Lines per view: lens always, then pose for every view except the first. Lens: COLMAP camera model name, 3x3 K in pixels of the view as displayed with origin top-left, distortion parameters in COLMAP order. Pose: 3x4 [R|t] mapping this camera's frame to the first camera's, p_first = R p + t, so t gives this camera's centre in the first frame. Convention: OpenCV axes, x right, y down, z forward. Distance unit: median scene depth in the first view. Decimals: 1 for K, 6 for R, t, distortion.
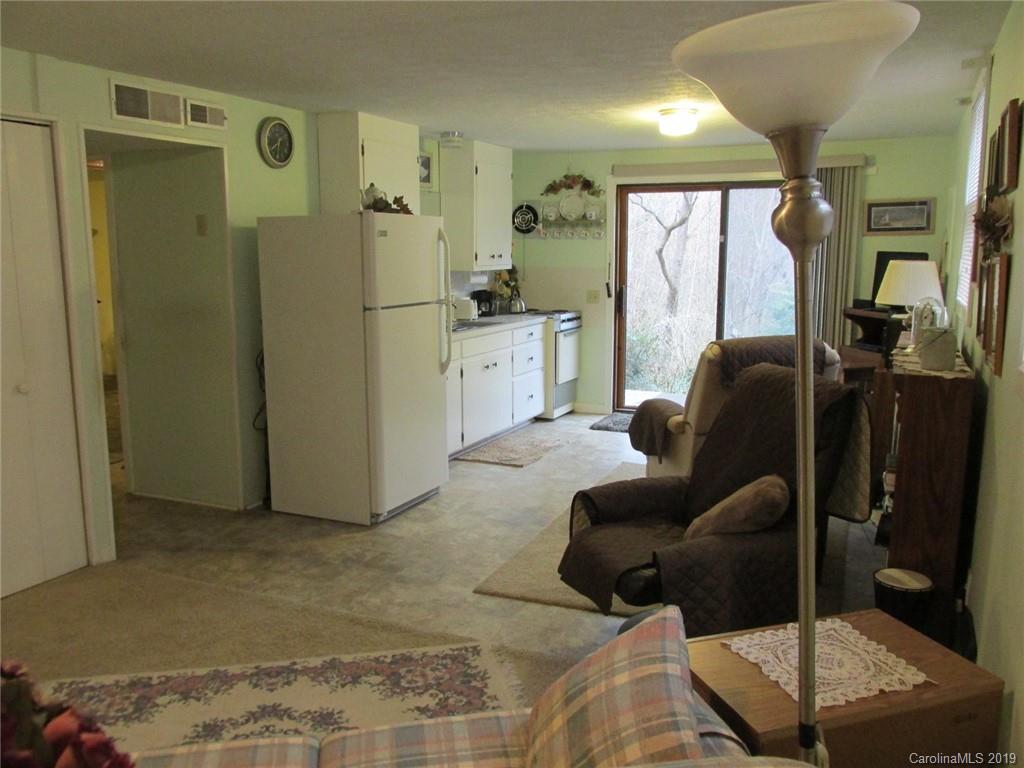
lens RADIAL K [[852.1, 0, 516.8], [0, 852.1, 382.3], [0, 0, 1]] dist [-0.030058, 0.007211]
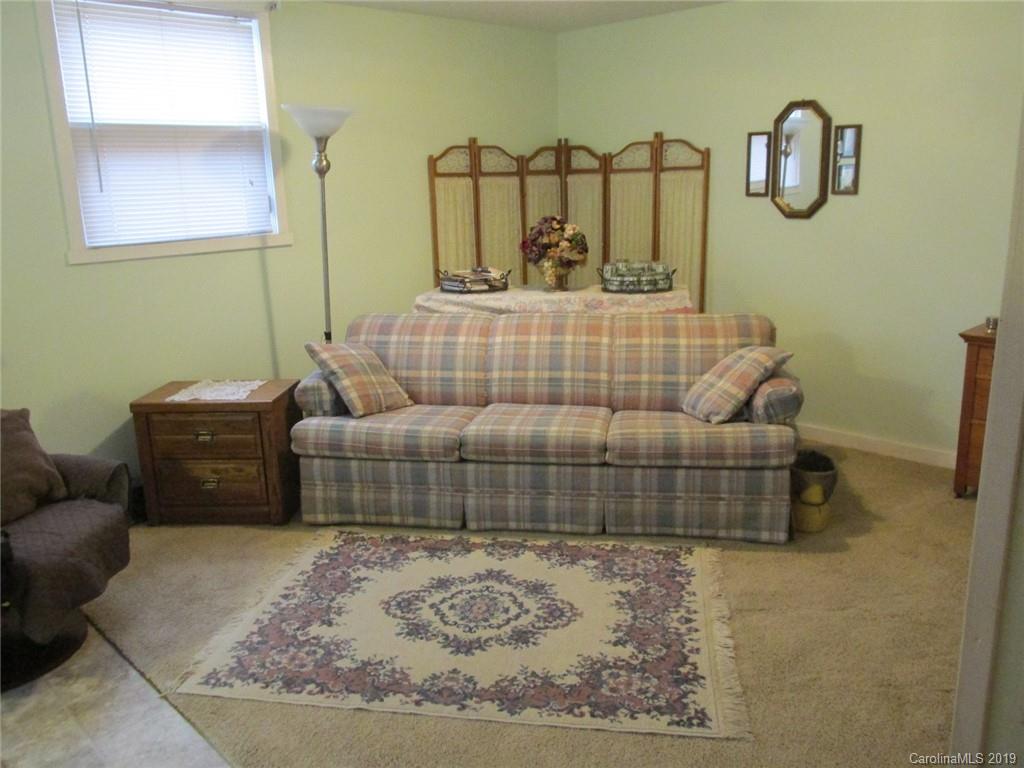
lens RADIAL K [[852.1, 0, 515.4], [0, 852.1, 380.4], [0, 0, 1]] dist [-0.030058, 0.007211]
pose [[-0.933791, -0.053917, 0.353733, -0.297528], [0.087936, 0.923686, 0.372924, -0.110436], [-0.346845, 0.379339, -0.857788, 0.748519]]
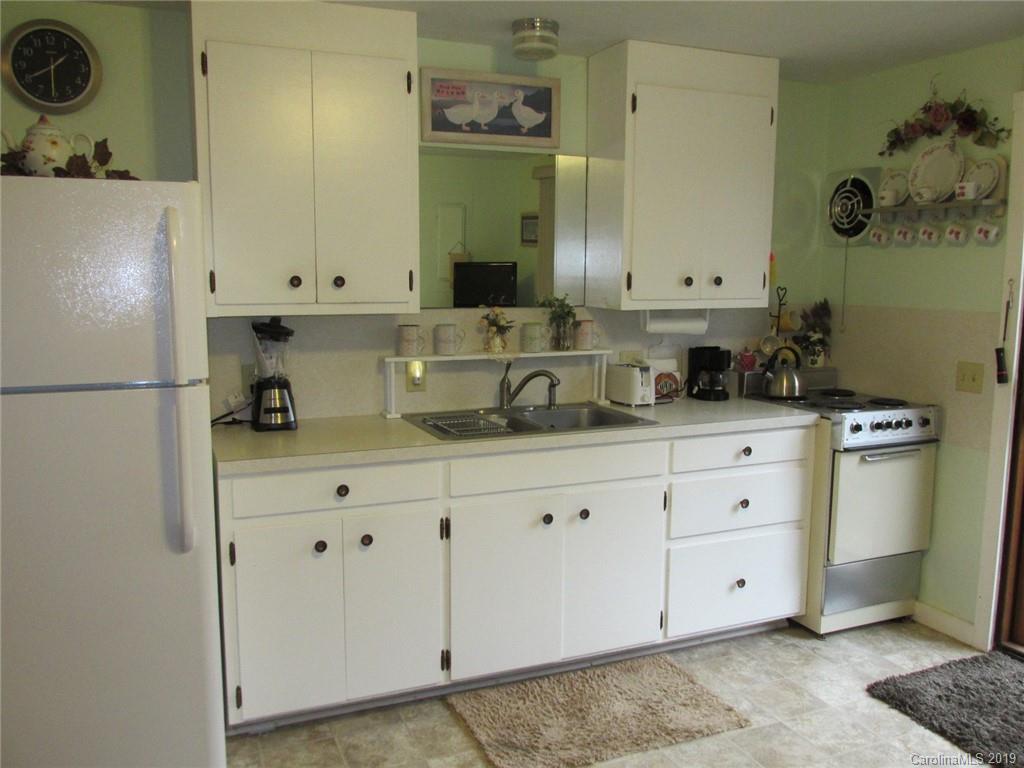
lens RADIAL K [[852.1, 0, 506.8], [0, 852.1, 387.9], [0, 0, 1]] dist [-0.030058, 0.007211]
pose [[0.738188, 0.096677, -0.667631, 0.252534], [-0.110865, 0.993607, 0.021299, -0.096632], [0.665422, 0.058295, 0.744187, 0.641829]]
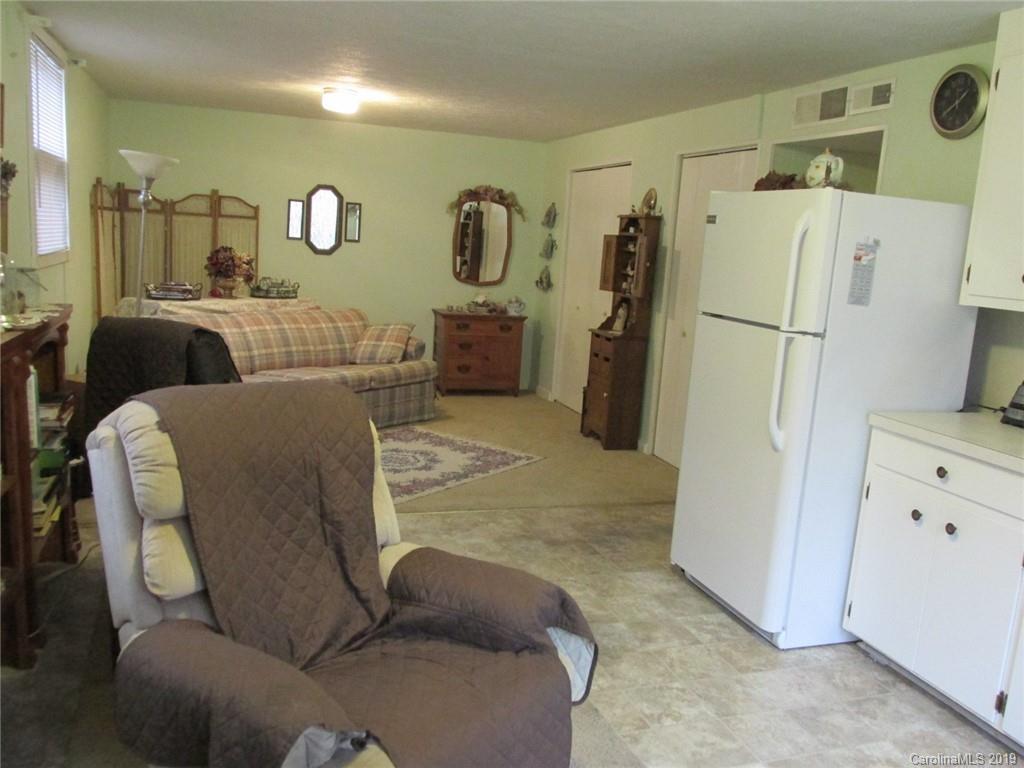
lens RADIAL K [[852.1, 0, 508.0], [0, 852.1, 390.7], [0, 0, 1]] dist [-0.030058, 0.007211]
pose [[-0.729177, 0.077128, -0.679964, 0.375577], [-0.169992, 0.942068, 0.289154, -0.156650], [0.662875, 0.326433, -0.673824, 1.034136]]
